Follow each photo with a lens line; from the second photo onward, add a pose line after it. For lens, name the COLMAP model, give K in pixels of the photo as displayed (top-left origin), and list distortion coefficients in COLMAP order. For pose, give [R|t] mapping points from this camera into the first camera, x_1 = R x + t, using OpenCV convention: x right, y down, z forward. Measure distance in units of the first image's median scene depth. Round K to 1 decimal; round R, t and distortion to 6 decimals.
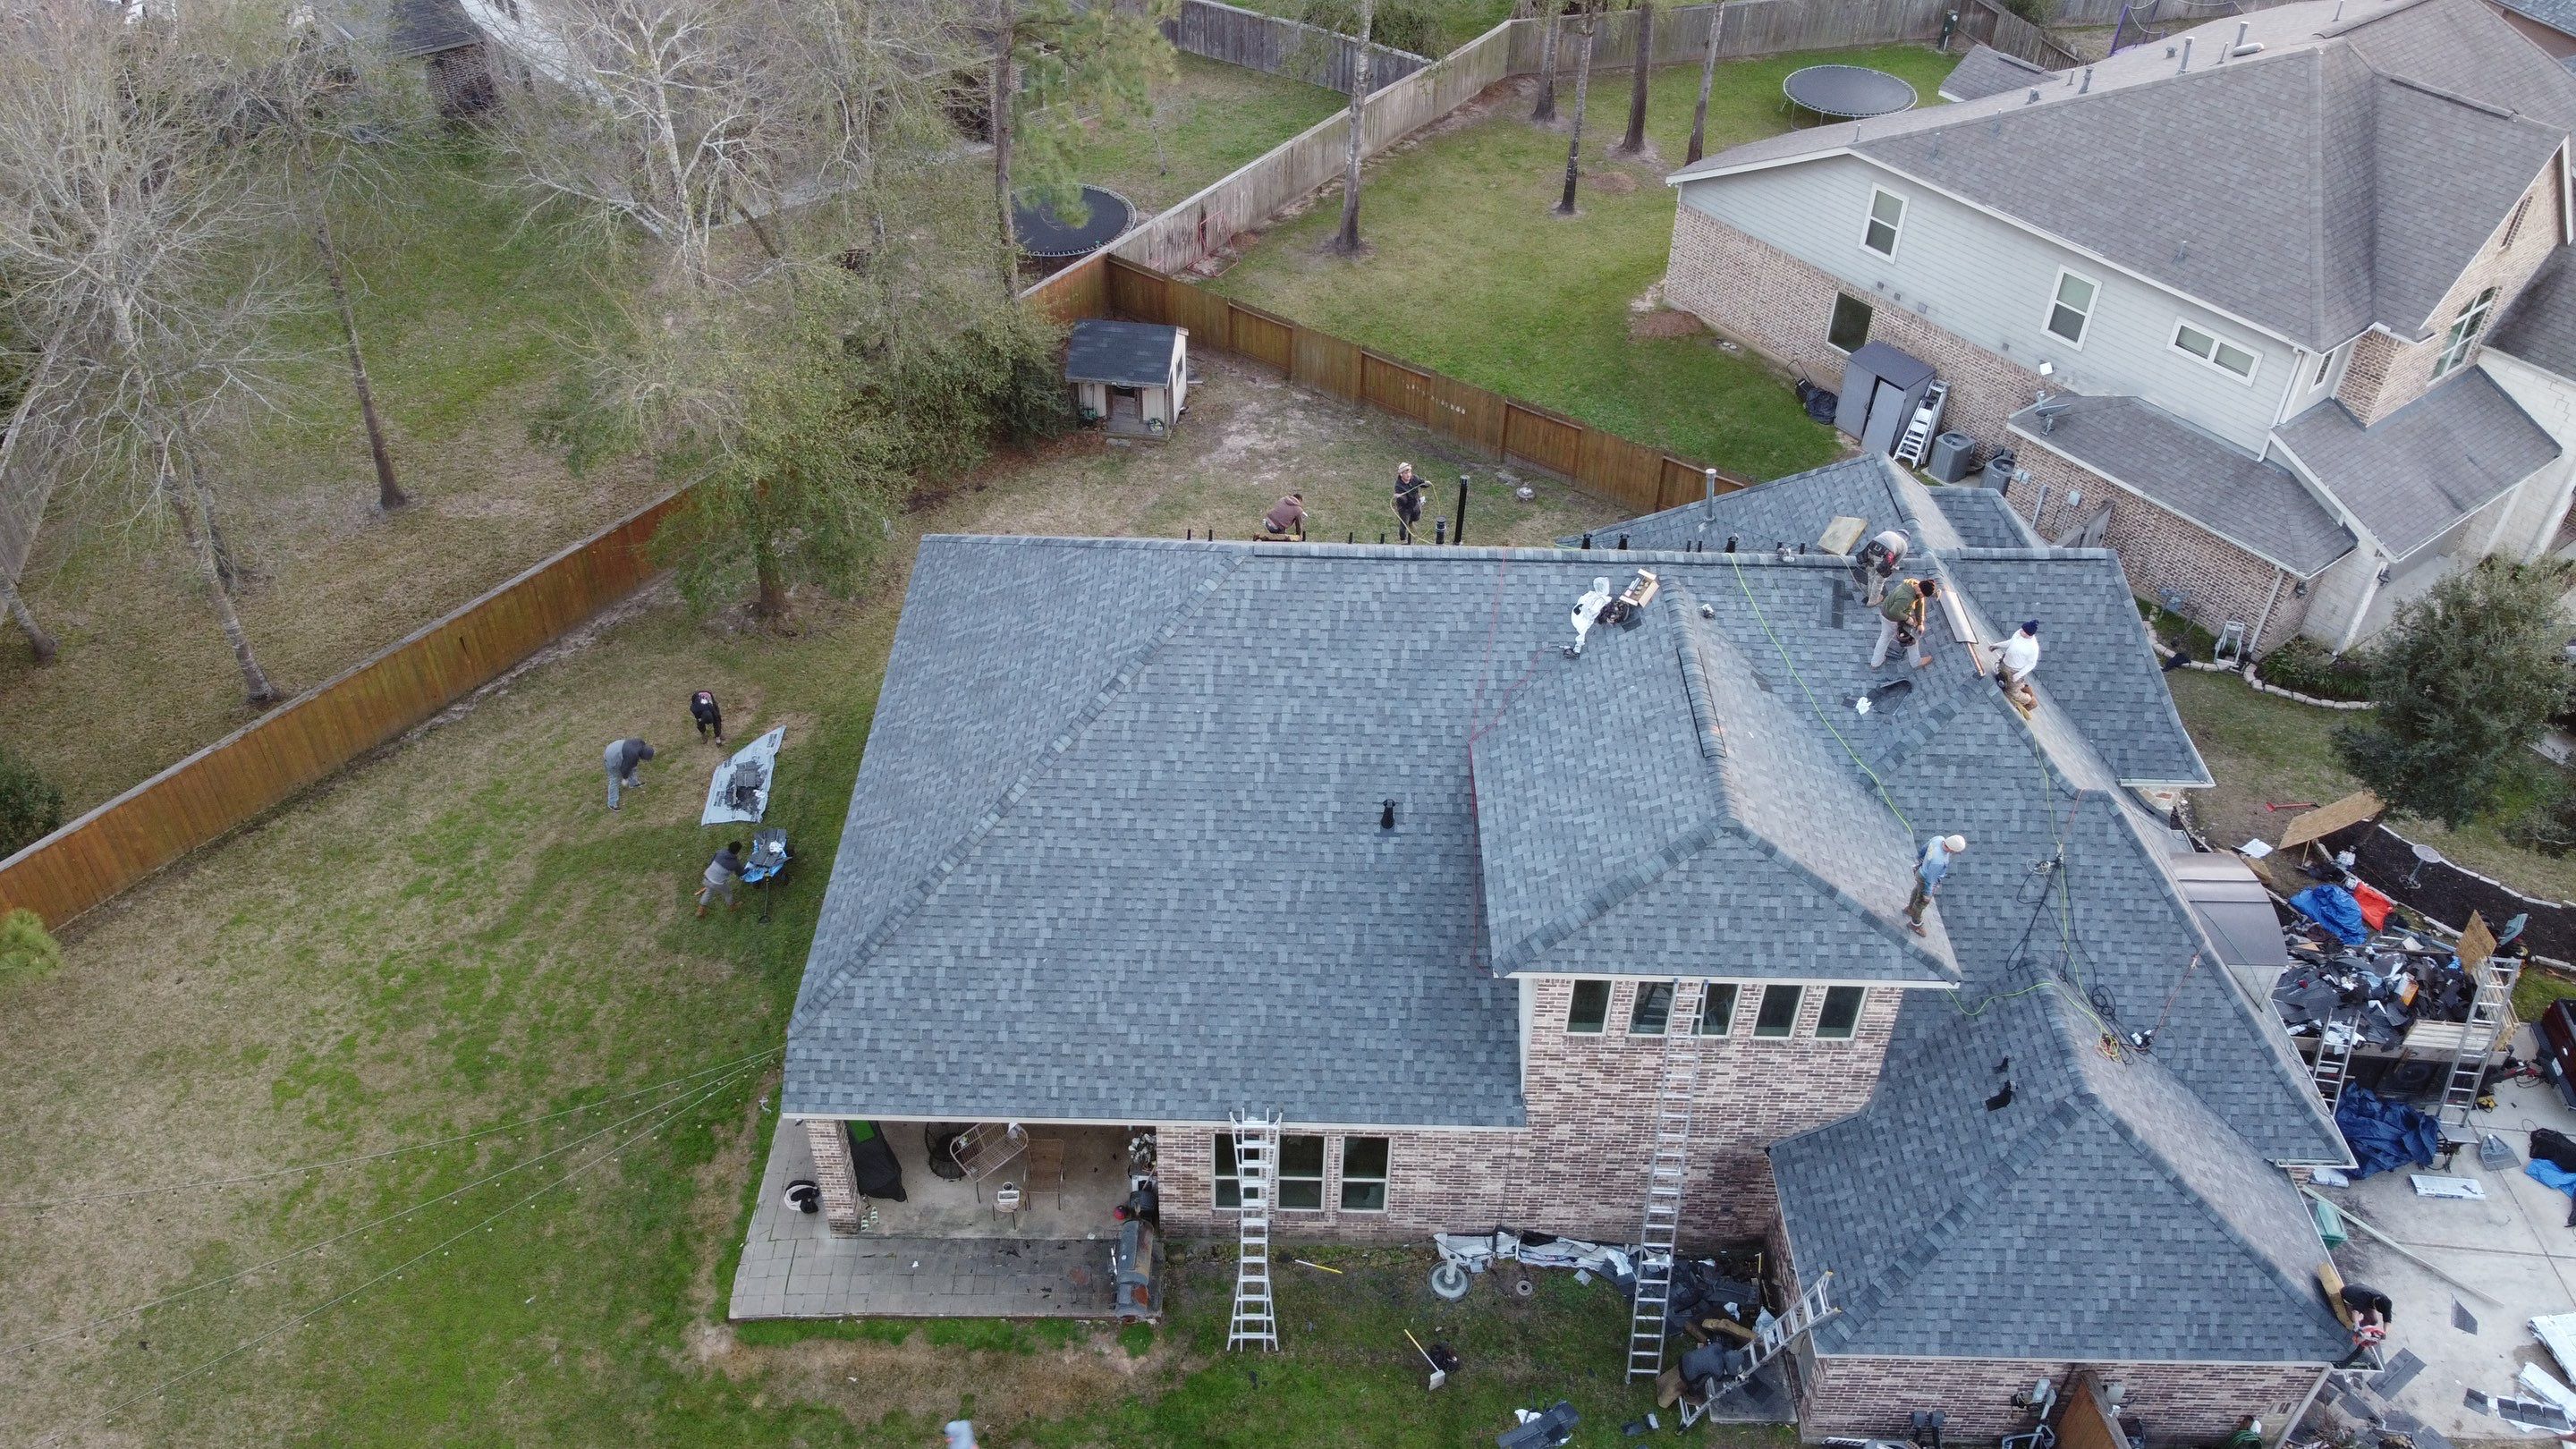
lens RADIAL K [[1946.0, 0, 1282.4], [0, 1946.0, 718.2], [0, 0, 1]] dist [-0.001121, -0.000220]
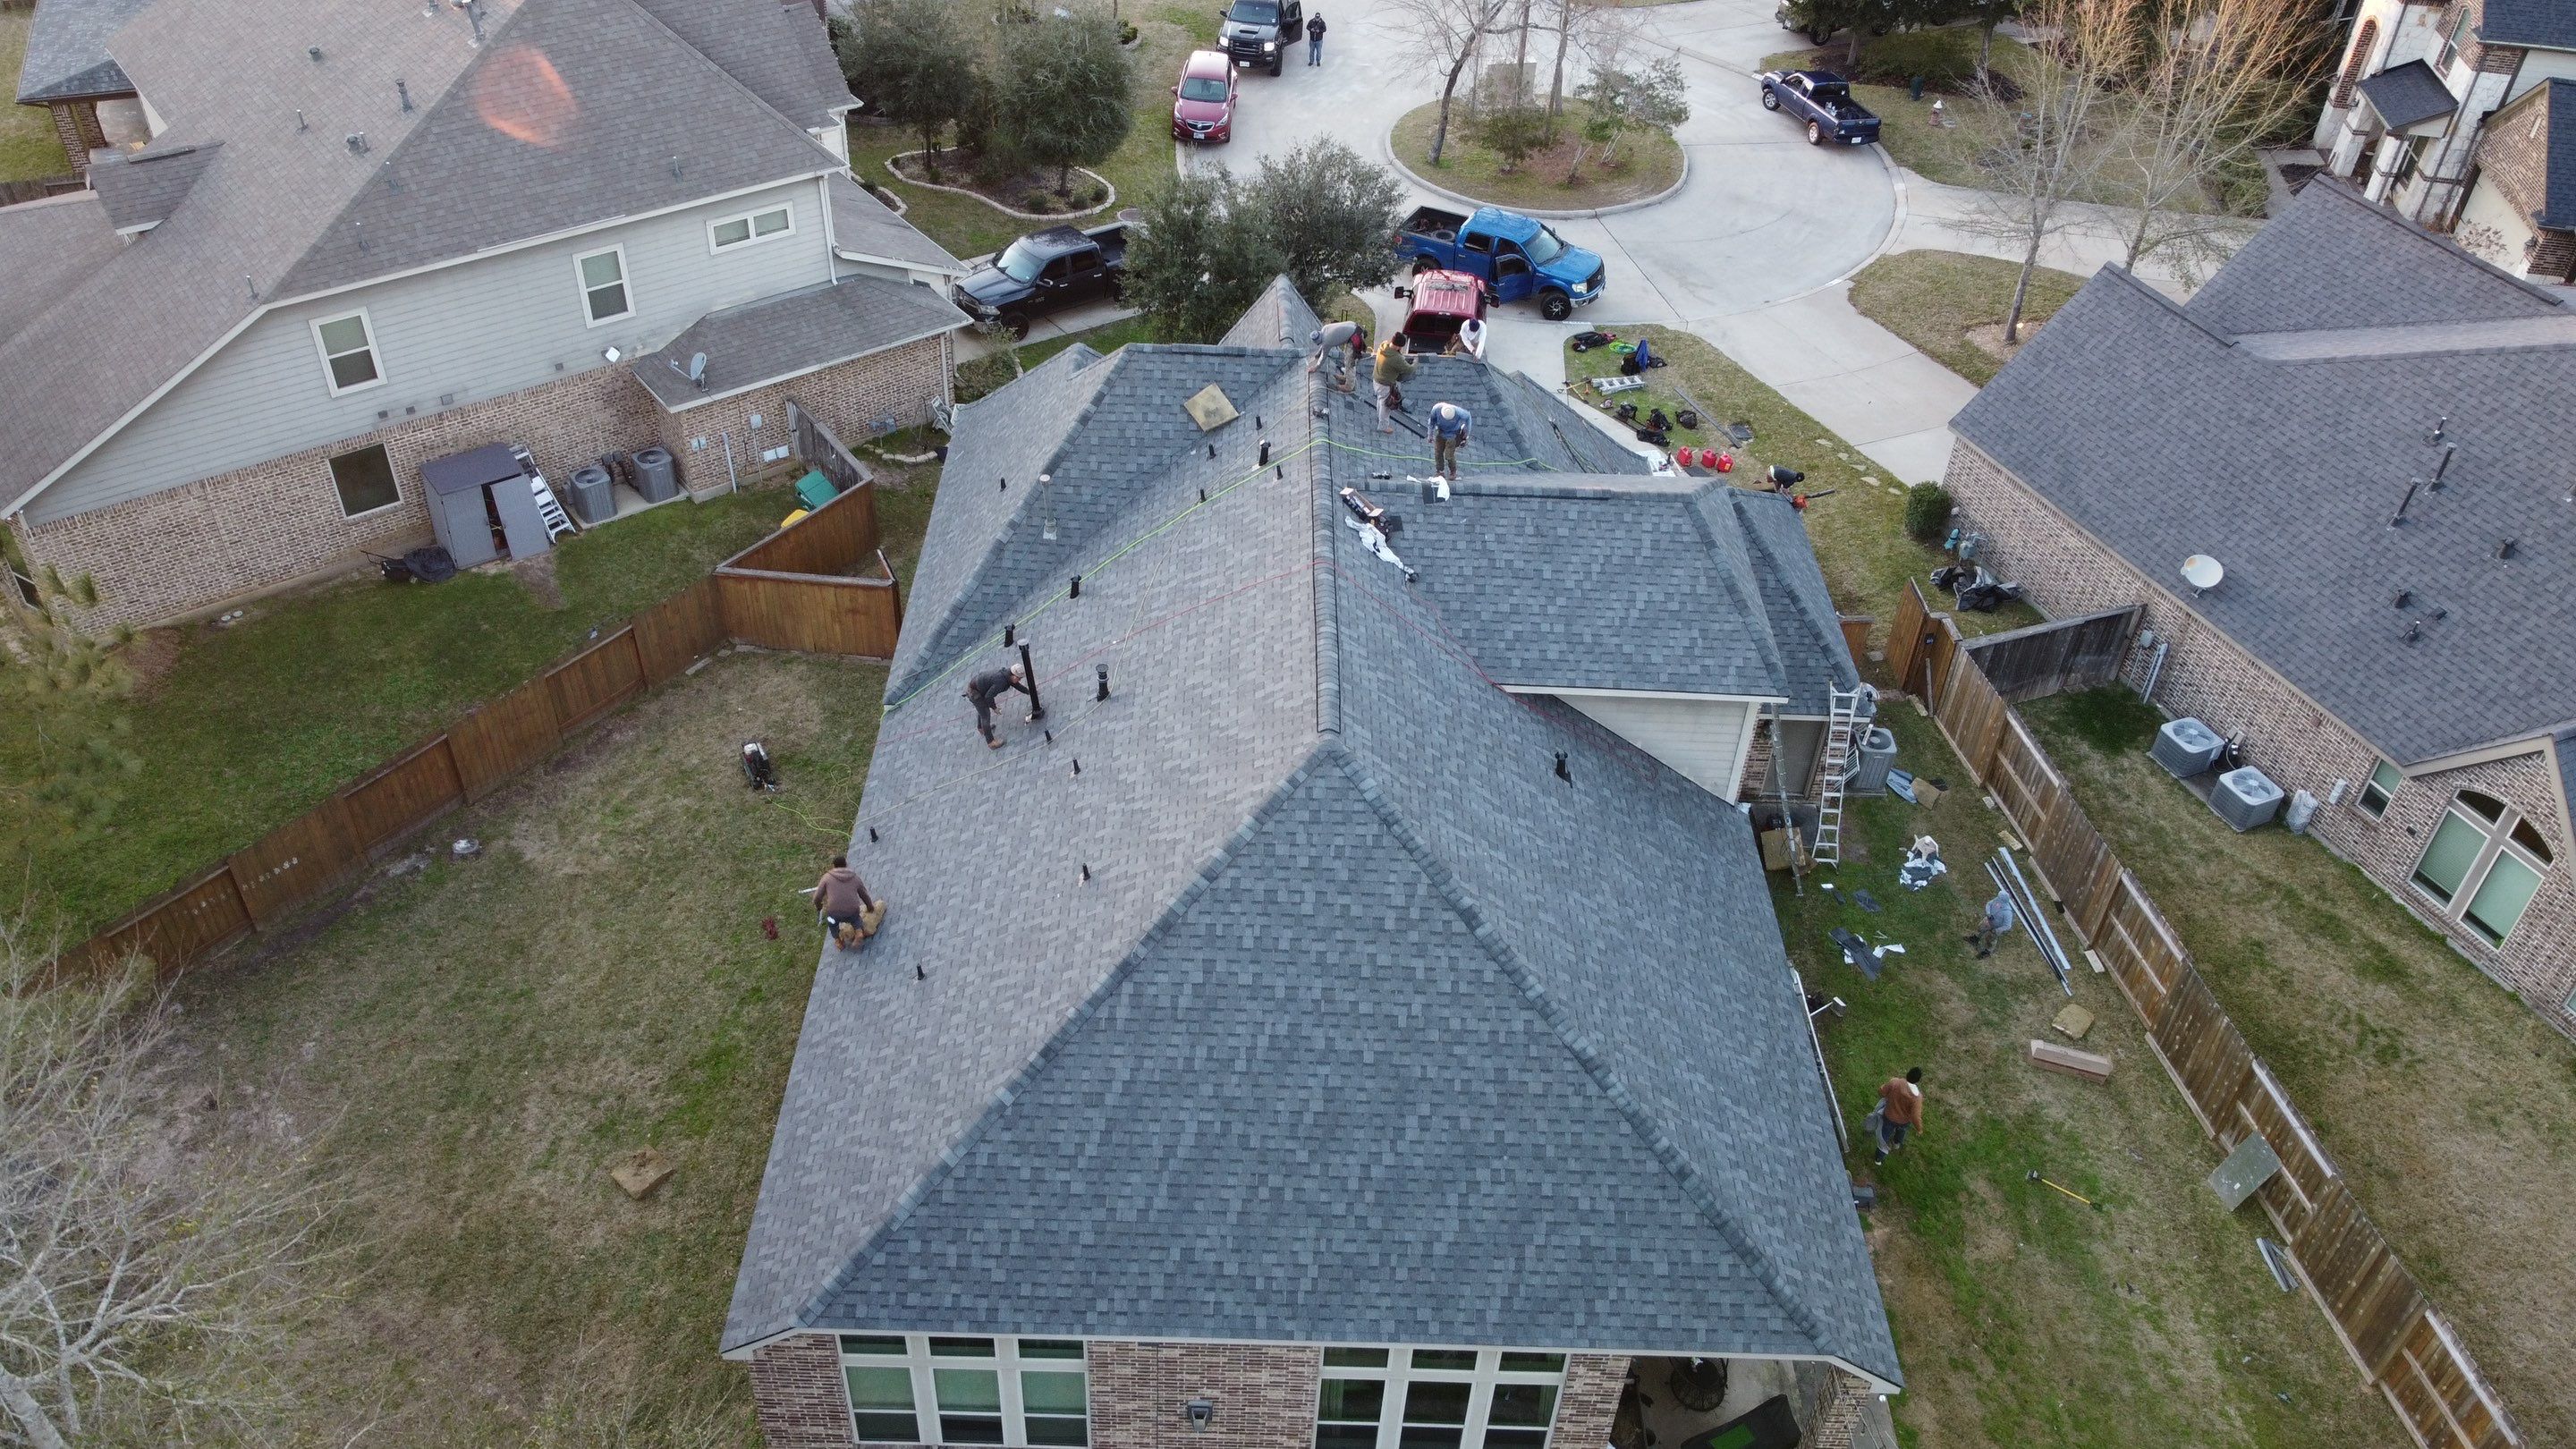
lens RADIAL K [[1946.0, 0, 1282.4], [0, 1946.0, 718.2], [0, 0, 1]] dist [-0.001121, -0.000220]
pose [[0.001599, -0.648030, 0.761613, -0.490669], [0.604507, 0.607328, 0.515484, -0.403612], [-0.796598, 0.459576, 0.392710, 0.501622]]
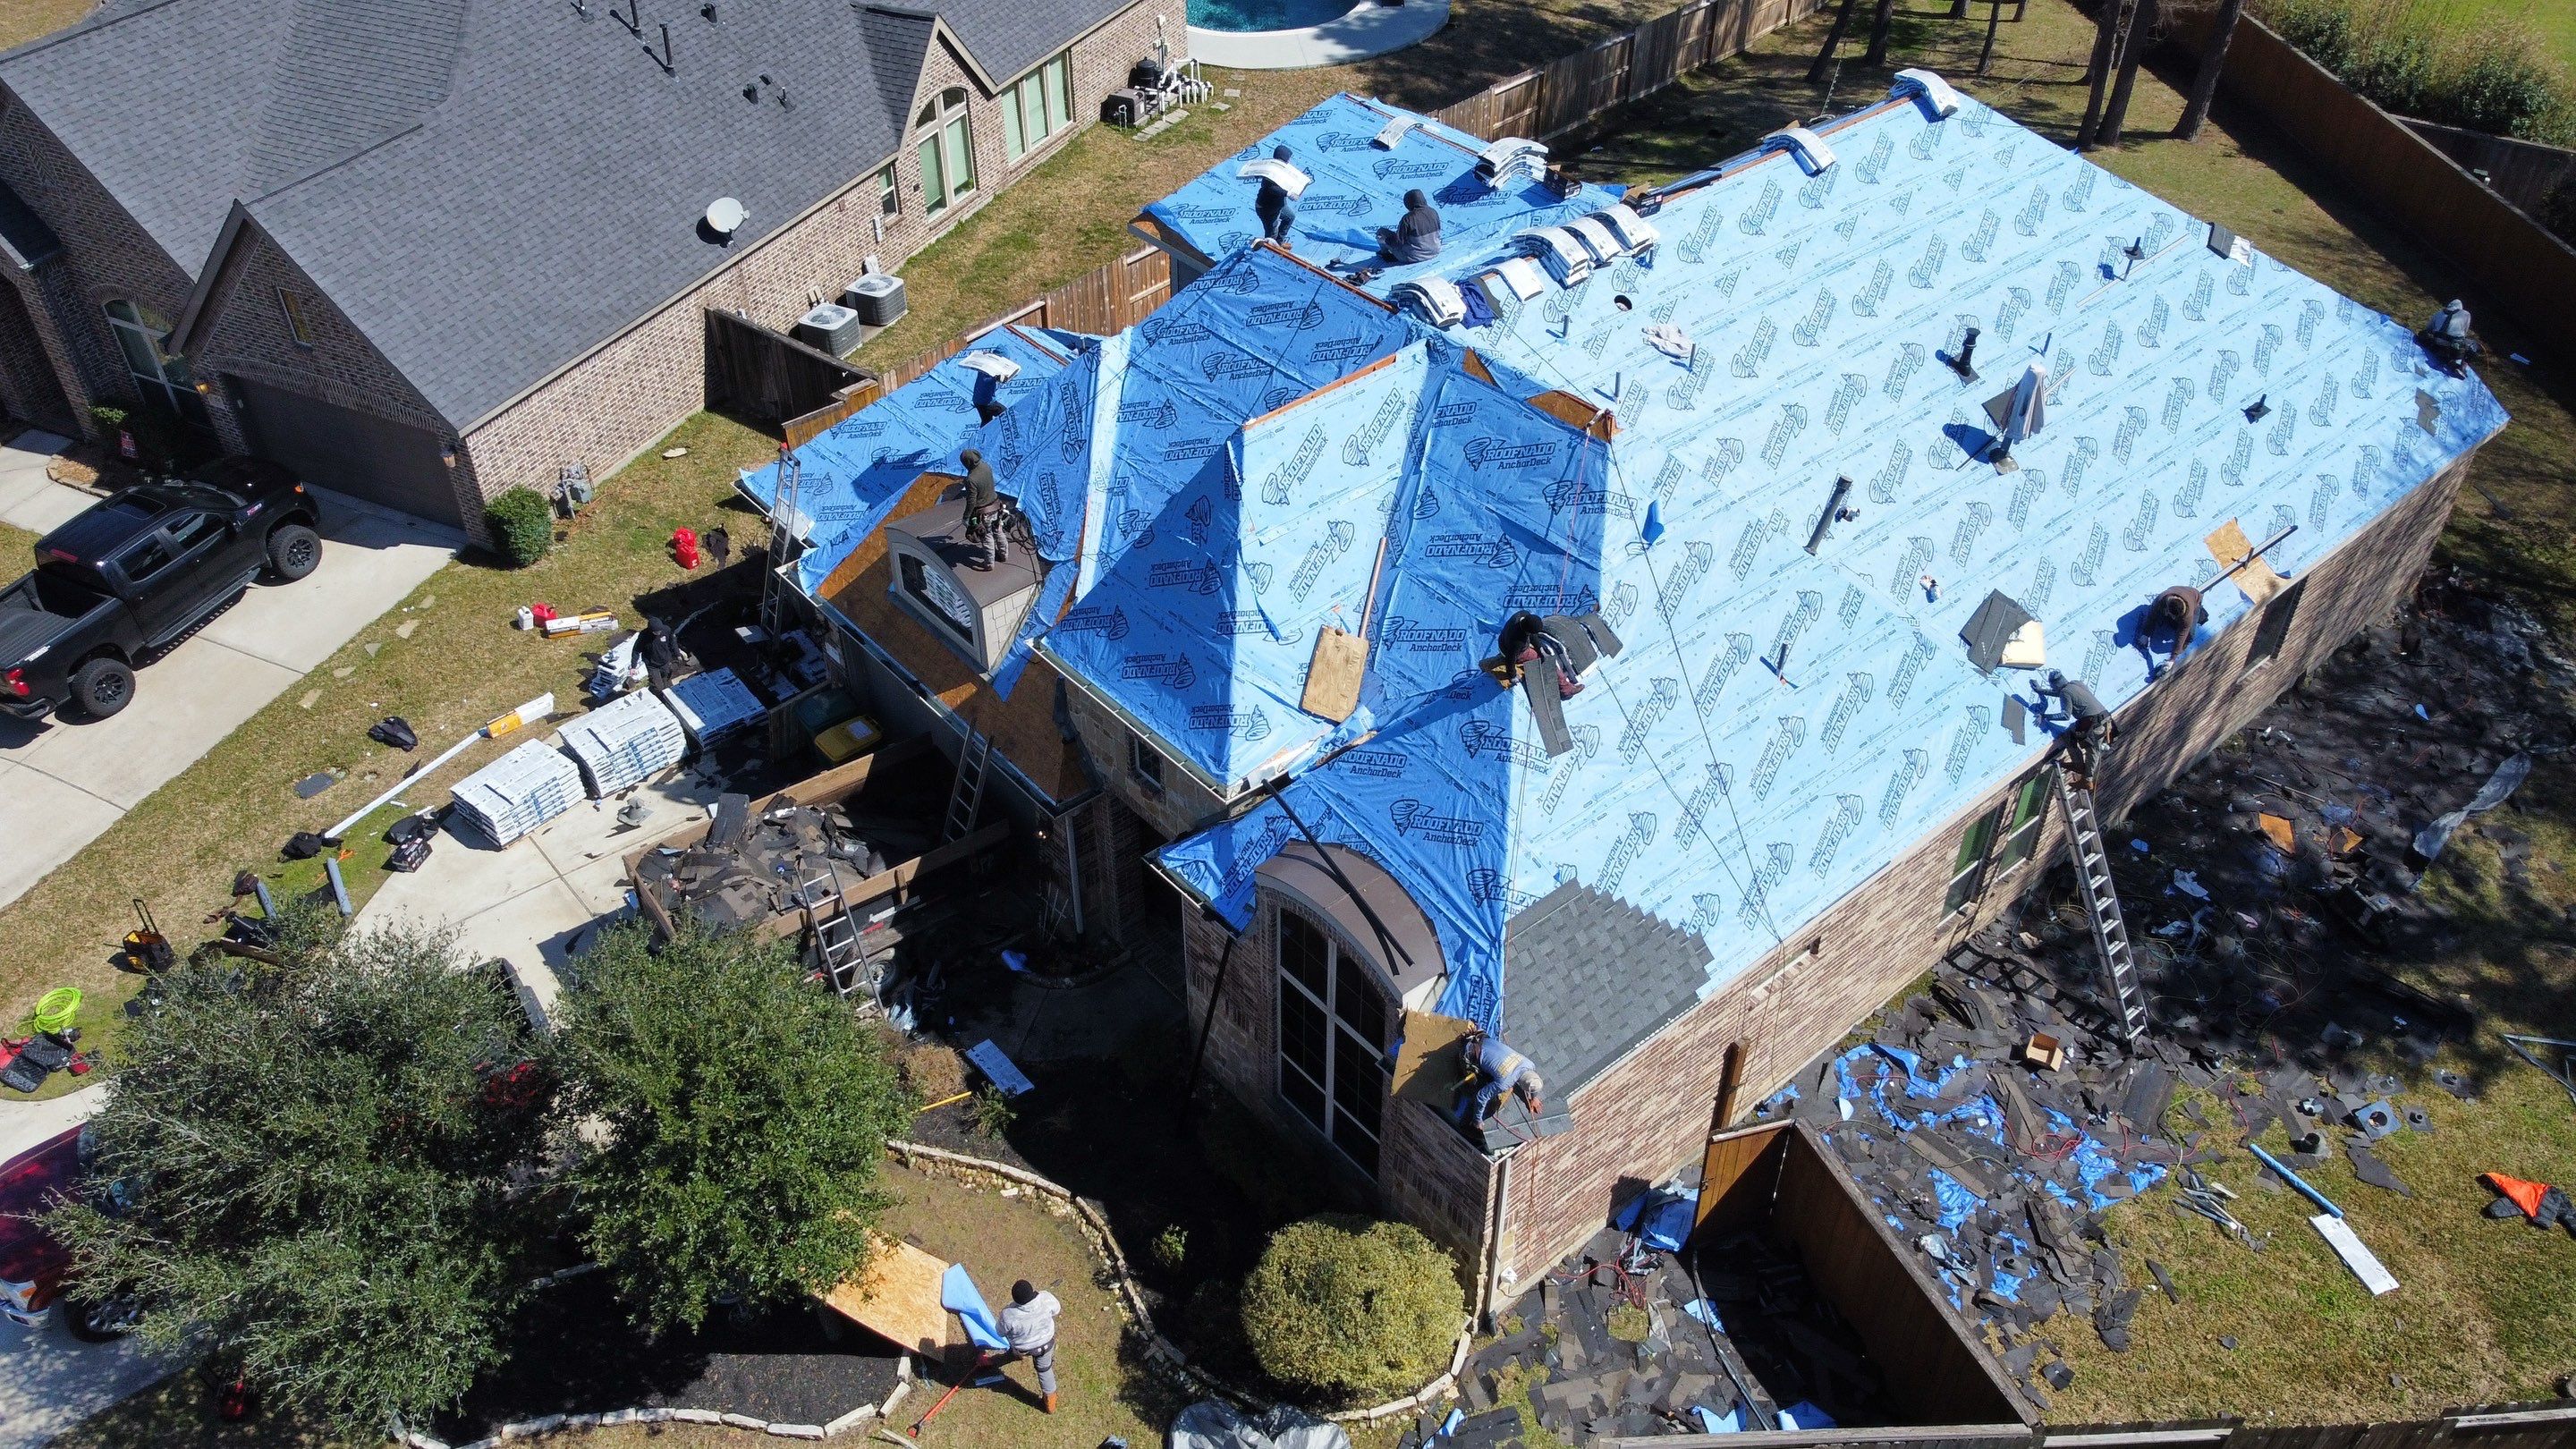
lens RADIAL K [[1946.0, 0, 1282.4], [0, 1946.0, 718.2], [0, 0, 1]] dist [-0.001121, -0.000220]
pose [[-0.764038, 0.393969, -0.510916, 0.619059], [-0.416740, 0.303171, 0.856980, -0.499207], [0.492519, 0.867684, -0.067451, 0.870304]]
